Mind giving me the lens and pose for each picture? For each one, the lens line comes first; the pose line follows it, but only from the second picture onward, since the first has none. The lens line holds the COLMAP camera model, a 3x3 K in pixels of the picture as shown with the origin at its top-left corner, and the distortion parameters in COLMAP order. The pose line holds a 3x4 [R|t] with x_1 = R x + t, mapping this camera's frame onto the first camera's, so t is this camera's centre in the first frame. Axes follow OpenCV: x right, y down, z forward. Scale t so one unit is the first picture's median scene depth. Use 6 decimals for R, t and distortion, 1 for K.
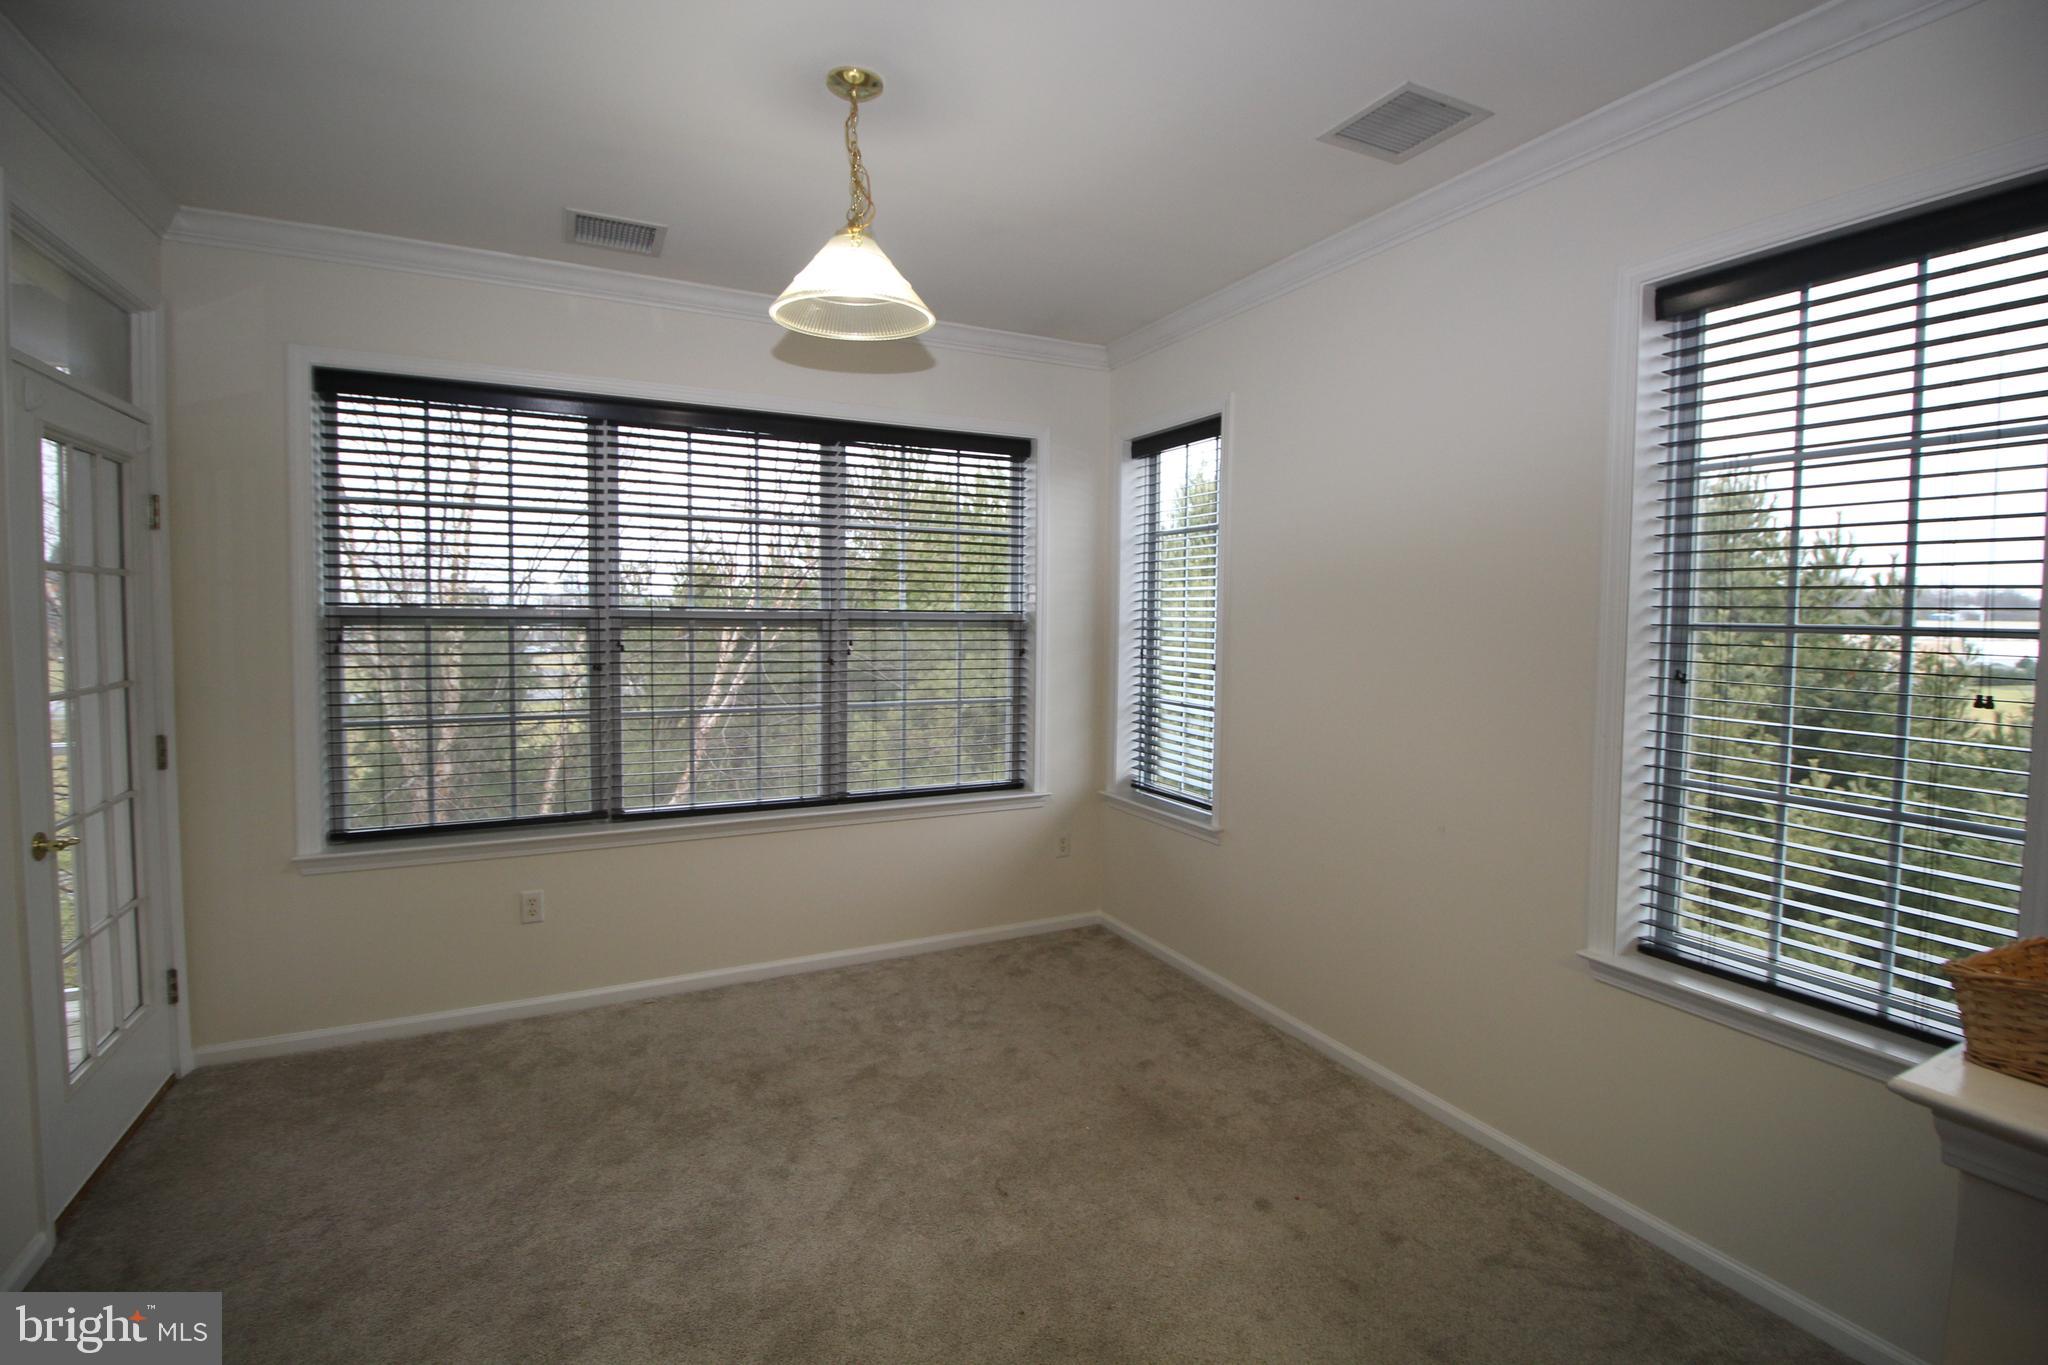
lens RADIAL K [[955.9, 0, 1016.1], [0, 955.9, 667.8], [0, 0, 1]] dist [0.002287, -0.014904]
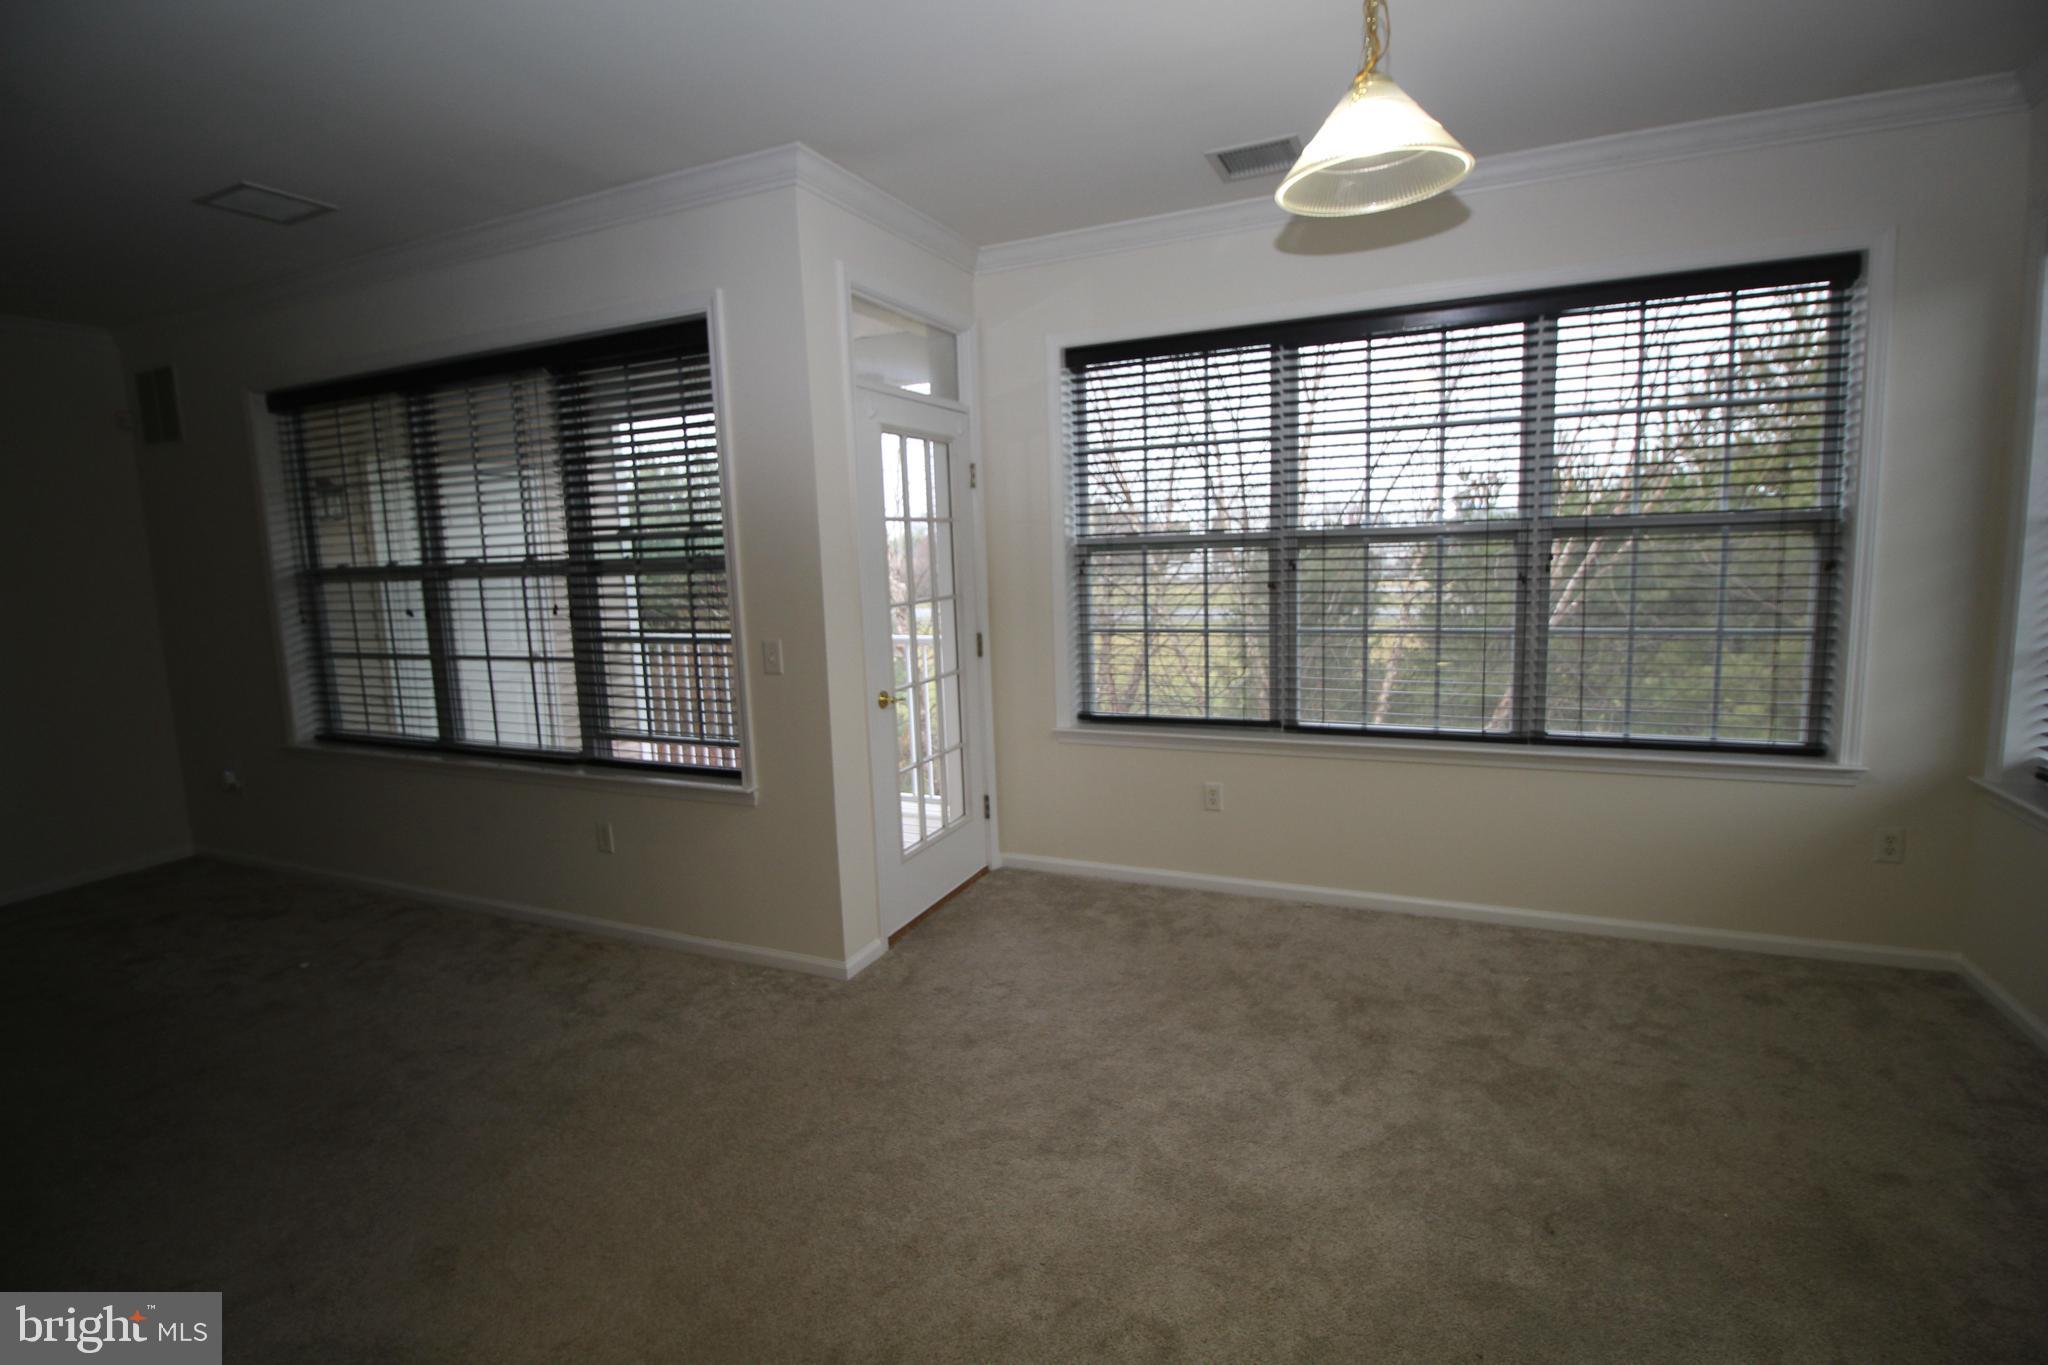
lens RADIAL K [[955.9, 0, 1016.1], [0, 955.9, 667.8], [0, 0, 1]] dist [0.002287, -0.014904]
pose [[0.627455, 0.068946, -0.775594, 0.231031], [0.000220, 0.996056, 0.088721, -0.004132], [0.778653, -0.055839, 0.624965, 0.120247]]
